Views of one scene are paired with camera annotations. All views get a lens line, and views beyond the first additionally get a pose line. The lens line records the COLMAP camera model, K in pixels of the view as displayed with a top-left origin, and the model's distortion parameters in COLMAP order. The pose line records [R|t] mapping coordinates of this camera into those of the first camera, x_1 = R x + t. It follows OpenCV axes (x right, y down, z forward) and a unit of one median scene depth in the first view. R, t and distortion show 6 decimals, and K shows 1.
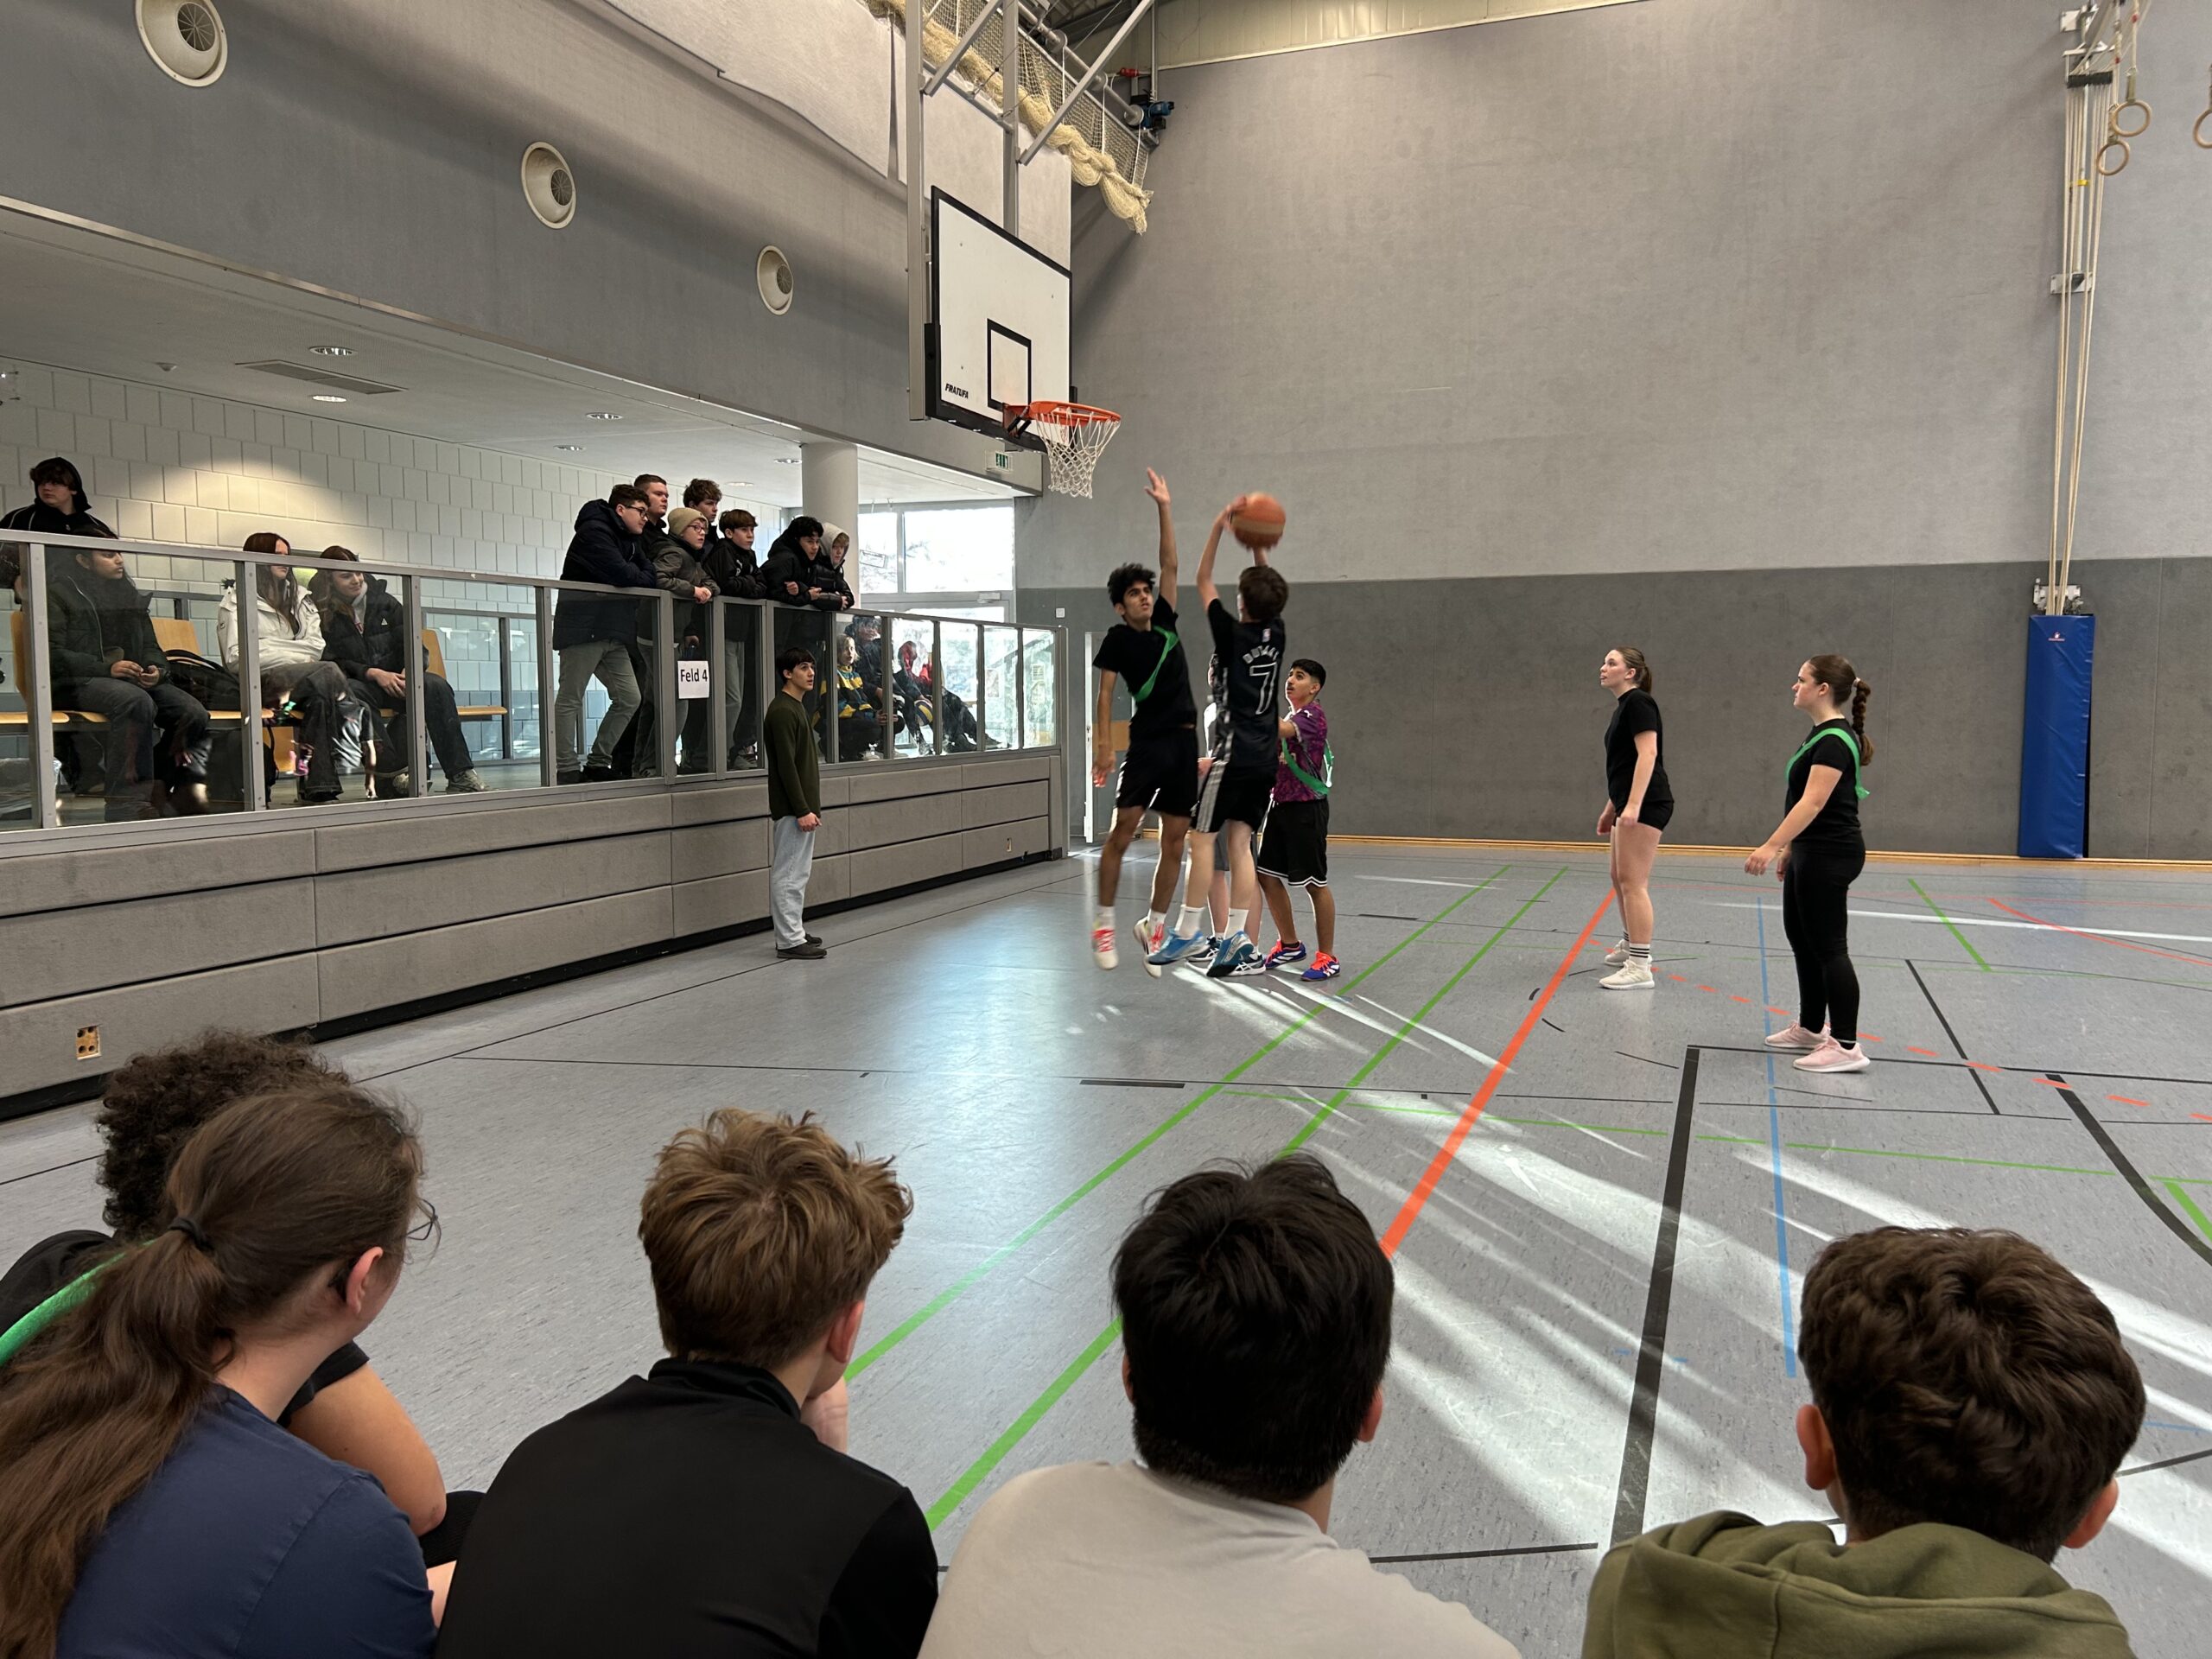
lens RADIAL K [[1664.2, 0, 1089.0], [0, 1664.2, 808.4], [0, 0, 1]] dist [0.060333, -0.061304]
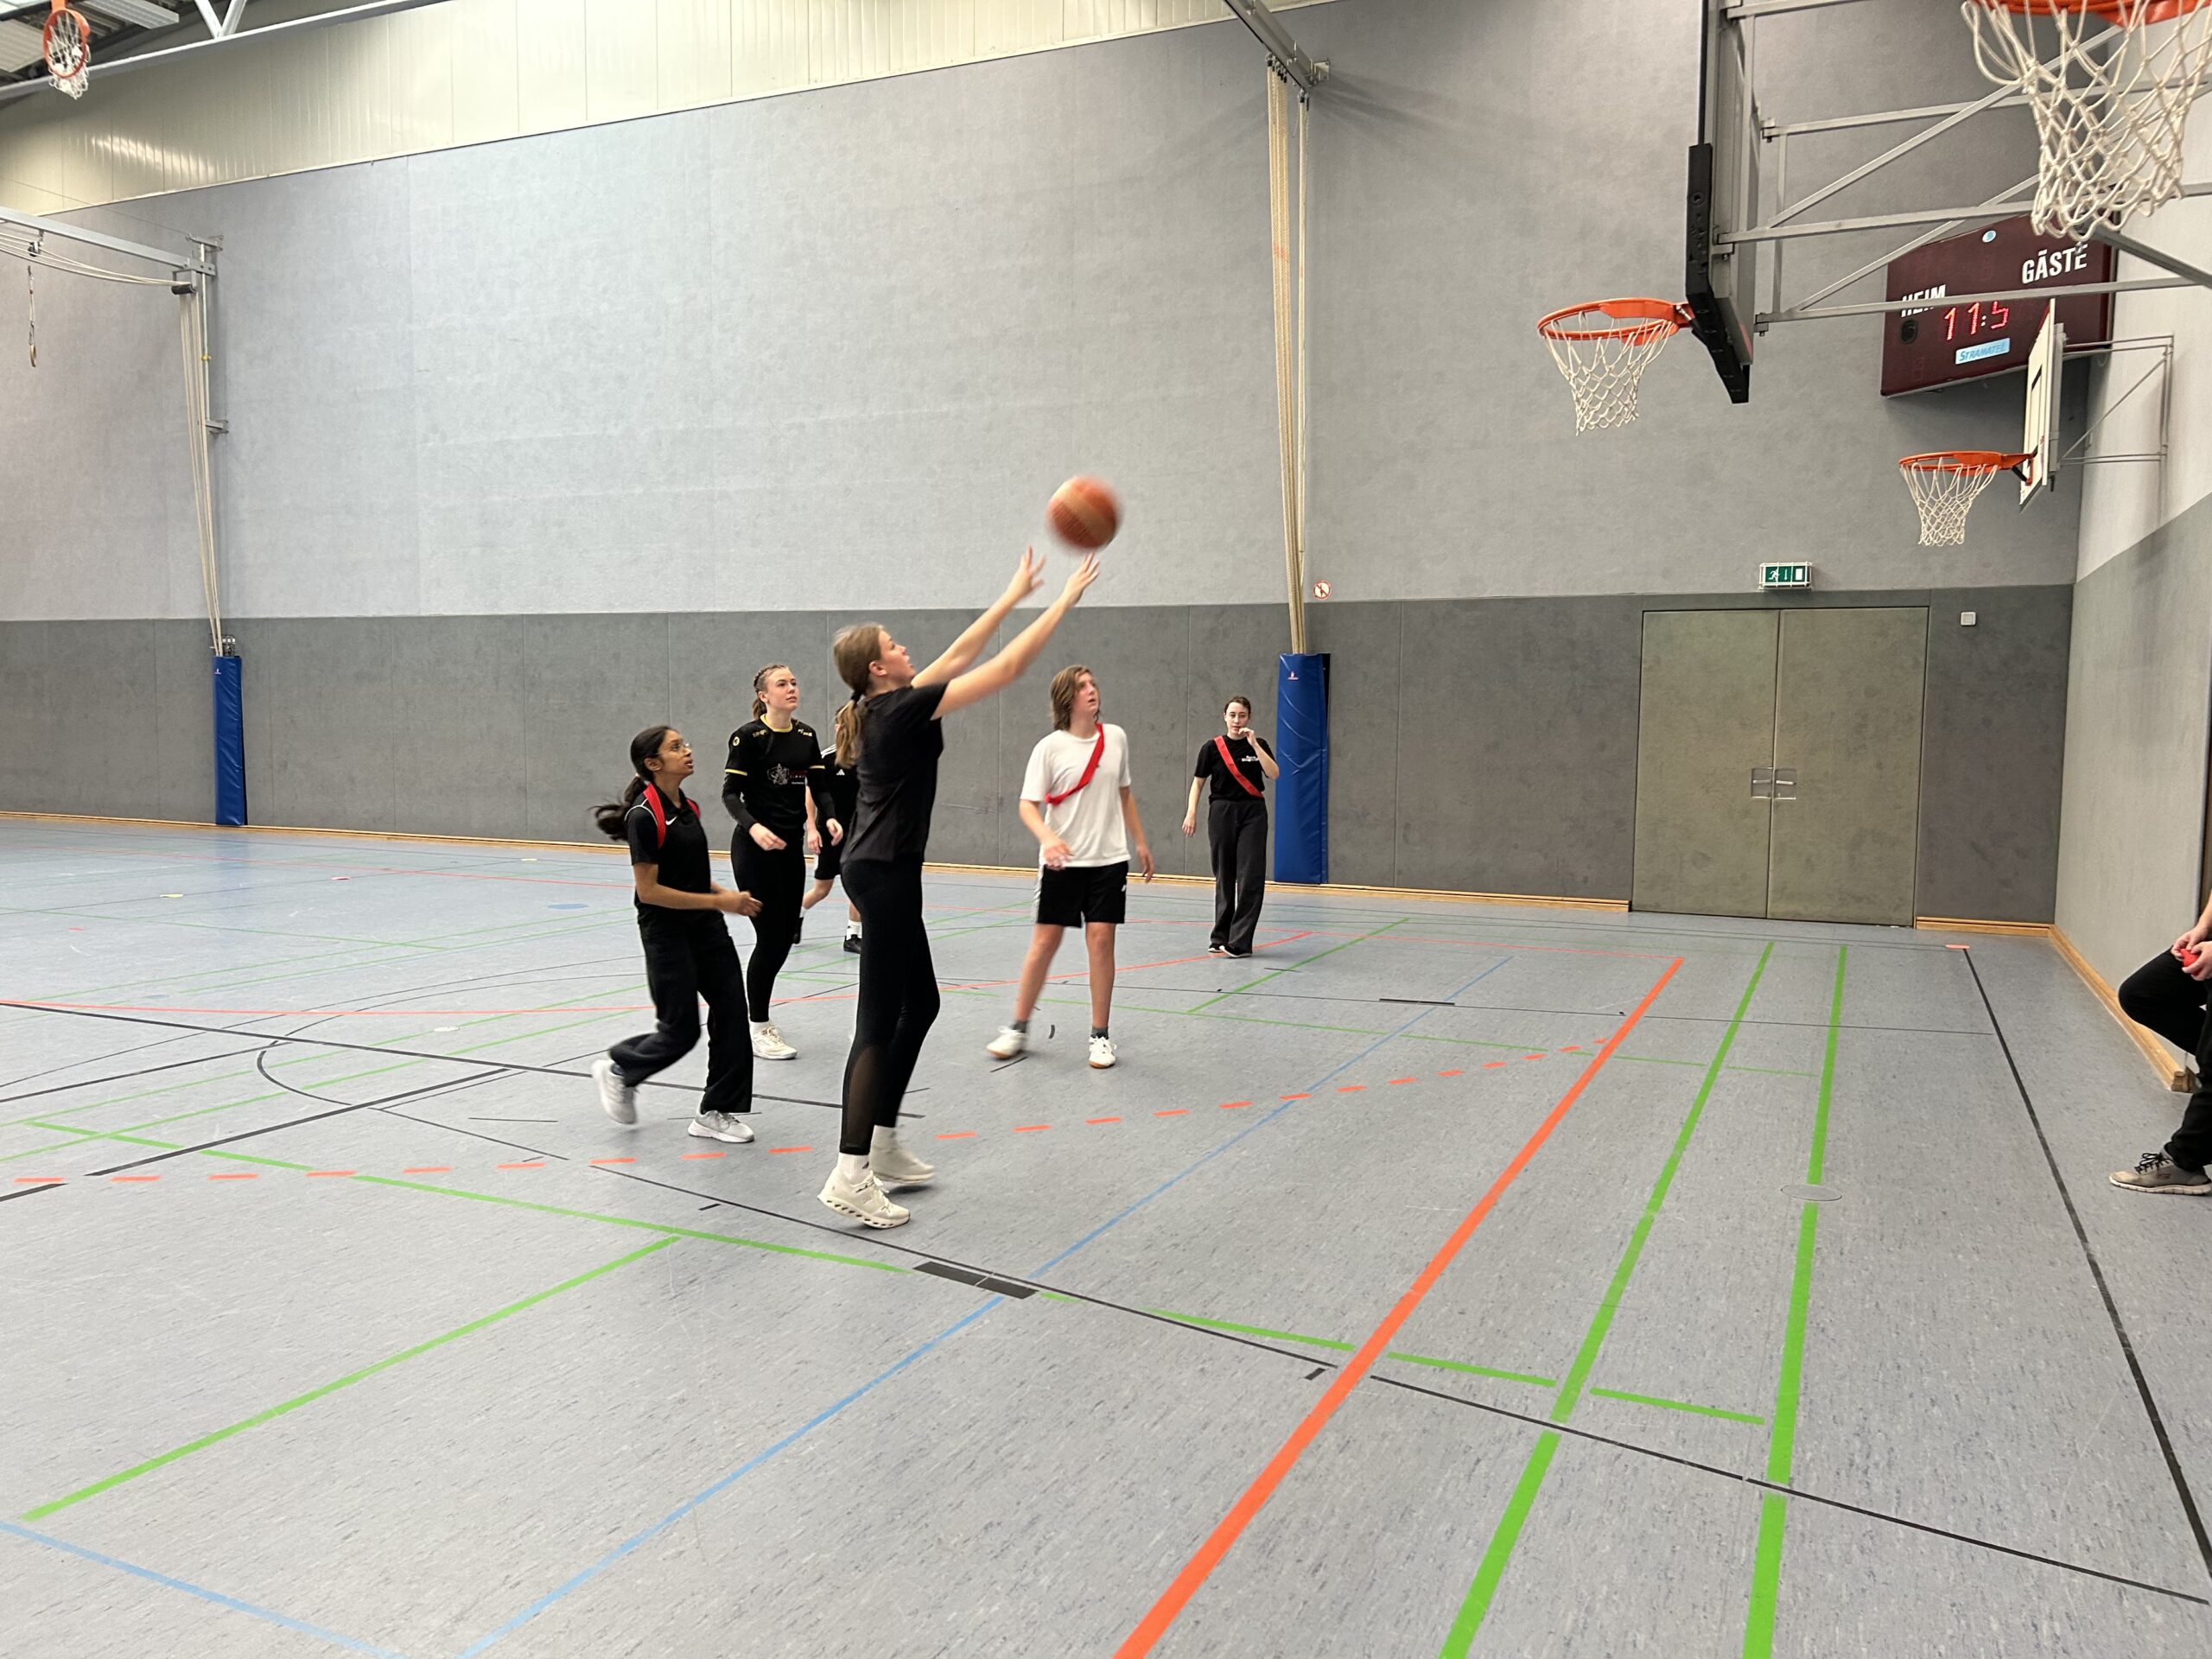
lens RADIAL K [[1664.2, 0, 1105.1], [0, 1664.2, 829.7], [0, 0, 1]] dist [0.060333, -0.061304]
pose [[0.998558, 0.017956, -0.050600, 1.375731], [-0.018022, 0.999837, -0.000857, 0.020288], [0.050576, 0.001767, 0.998719, -0.385820]]
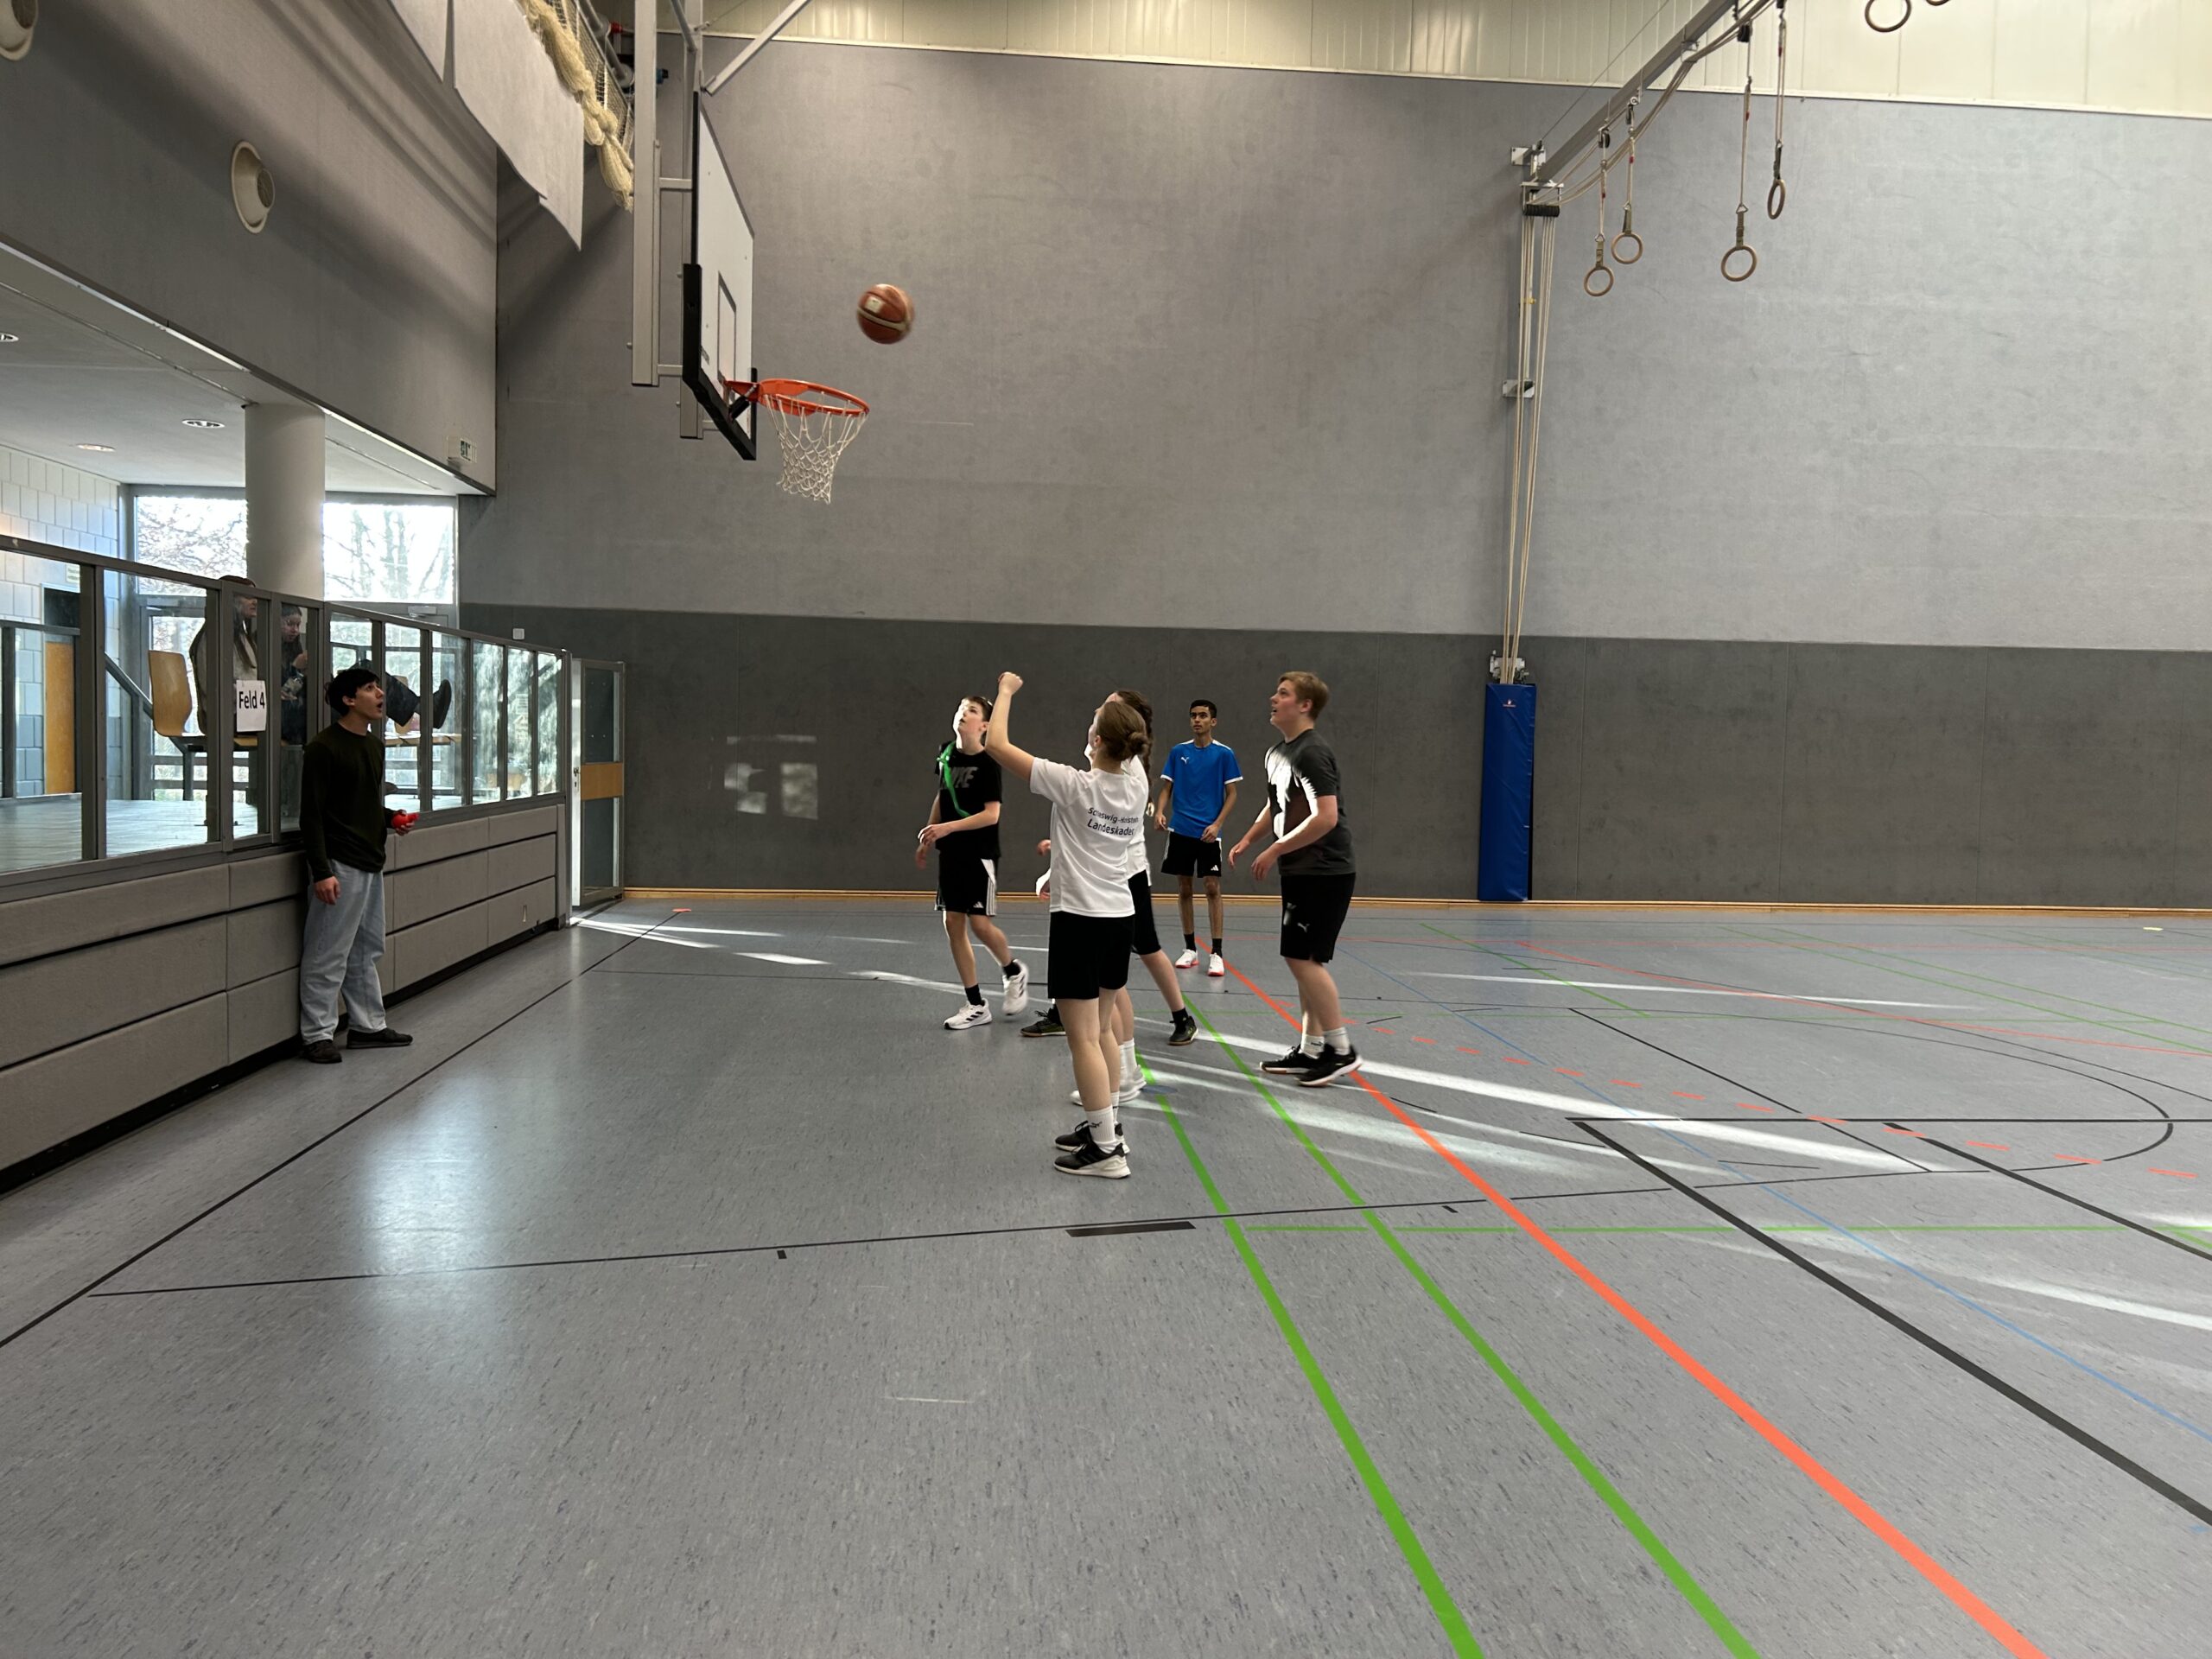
lens RADIAL K [[1664.2, 0, 1109.6], [0, 1664.2, 816.1], [0, 0, 1]] dist [0.060333, -0.061304]
pose [[0.898693, 0.000618, 0.438578, -0.148031], [0.008183, 0.999801, -0.018177, -0.008646], [-0.438502, 0.019924, 0.898509, 0.118992]]
